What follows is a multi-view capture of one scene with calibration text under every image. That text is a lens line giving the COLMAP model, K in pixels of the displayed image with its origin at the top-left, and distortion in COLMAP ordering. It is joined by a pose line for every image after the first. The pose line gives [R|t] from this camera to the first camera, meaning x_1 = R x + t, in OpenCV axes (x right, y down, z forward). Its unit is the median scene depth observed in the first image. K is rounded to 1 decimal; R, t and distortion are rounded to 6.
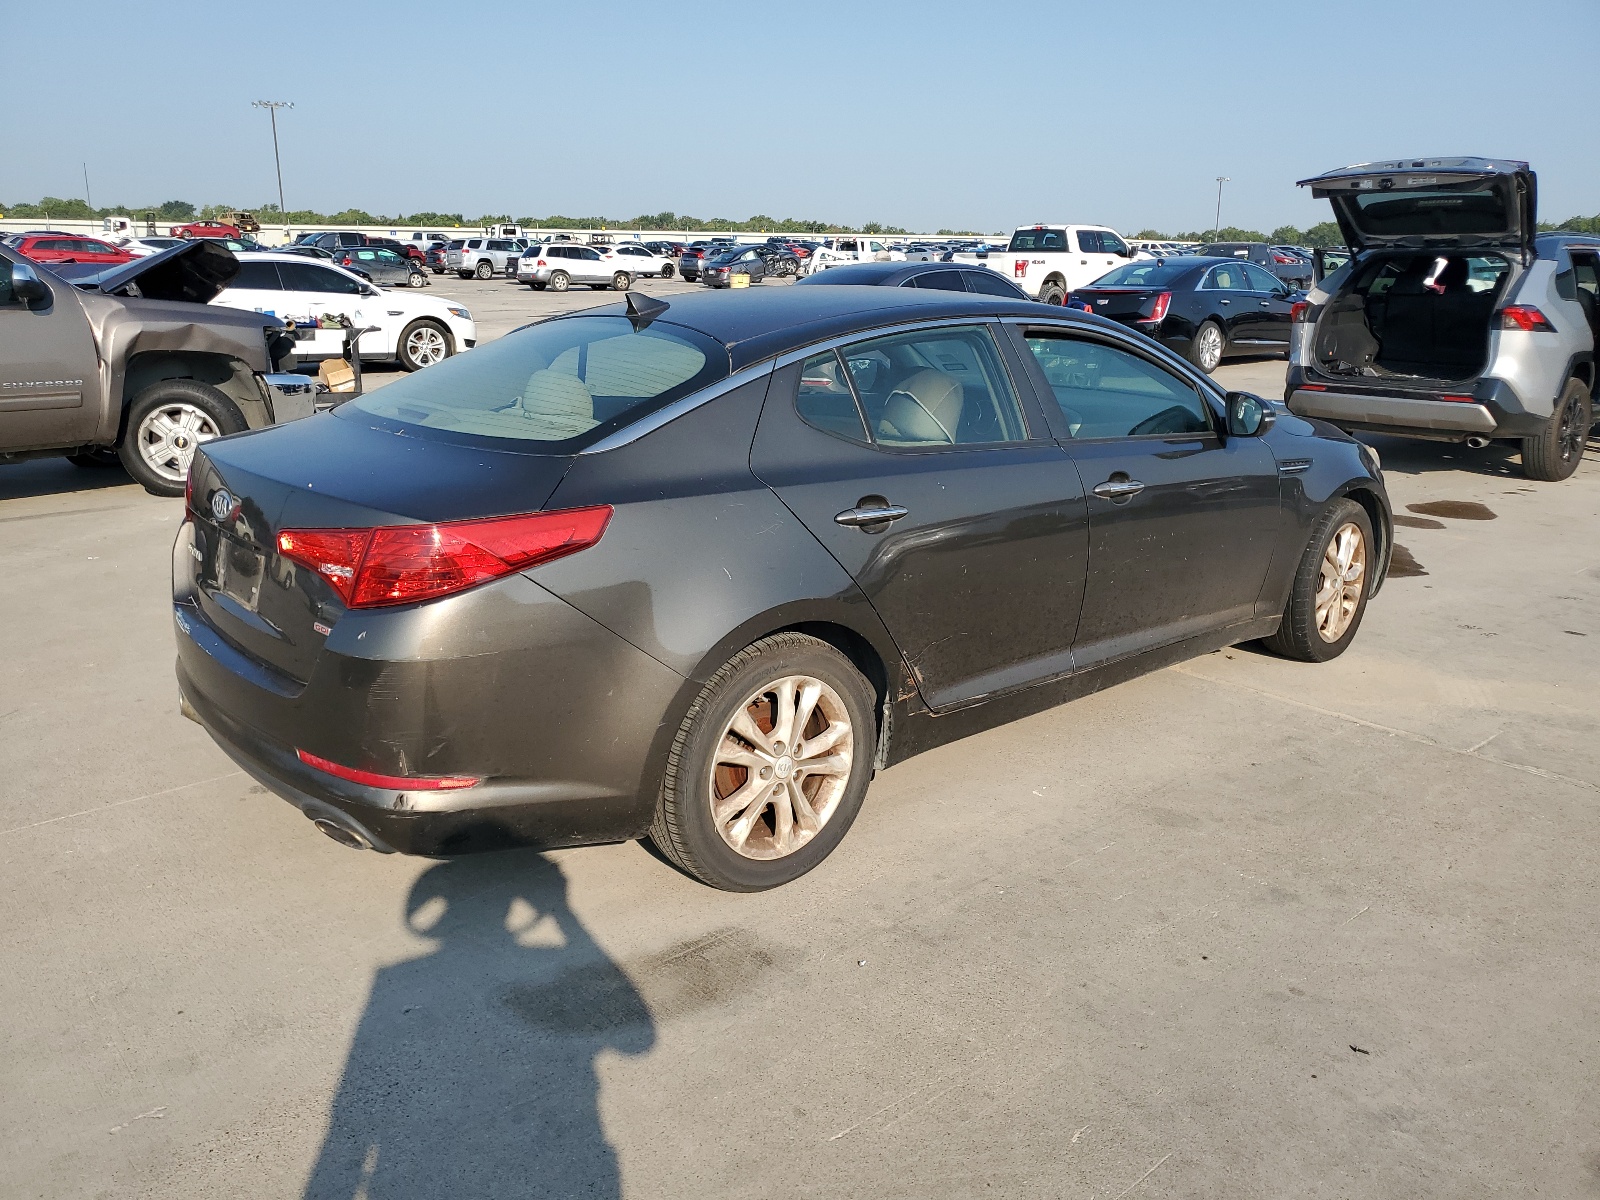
lens RADIAL K [[1207.7, 0, 800.0], [0, 1207.7, 600.0], [0, 0, 1]] dist [-0.058378, 0.108624]
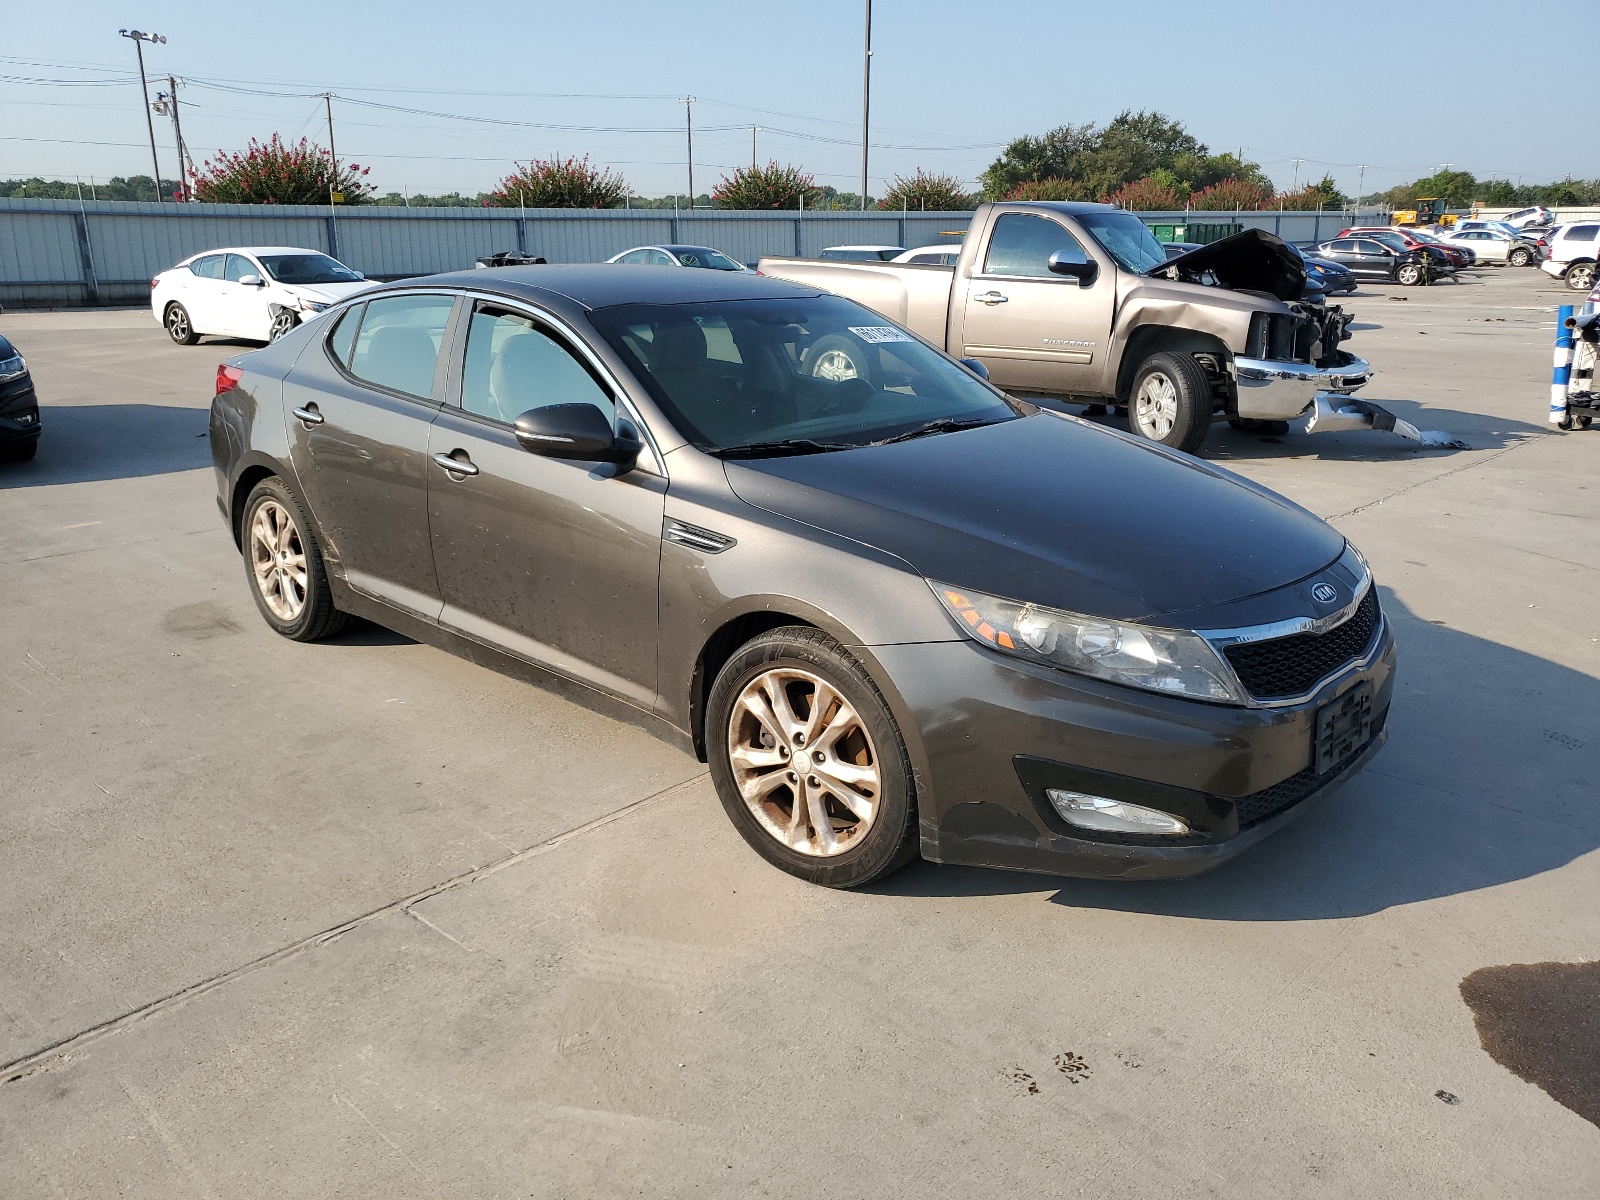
lens RADIAL K [[1207.7, 0, 800.0], [0, 1207.7, 600.0], [0, 0, 1]] dist [-0.058378, 0.108624]
pose [[0.144438, 0.286426, -0.947152, 0.611546], [-0.281956, 0.929422, 0.238067, -0.146108], [0.948493, 0.232669, 0.215003, 0.505462]]
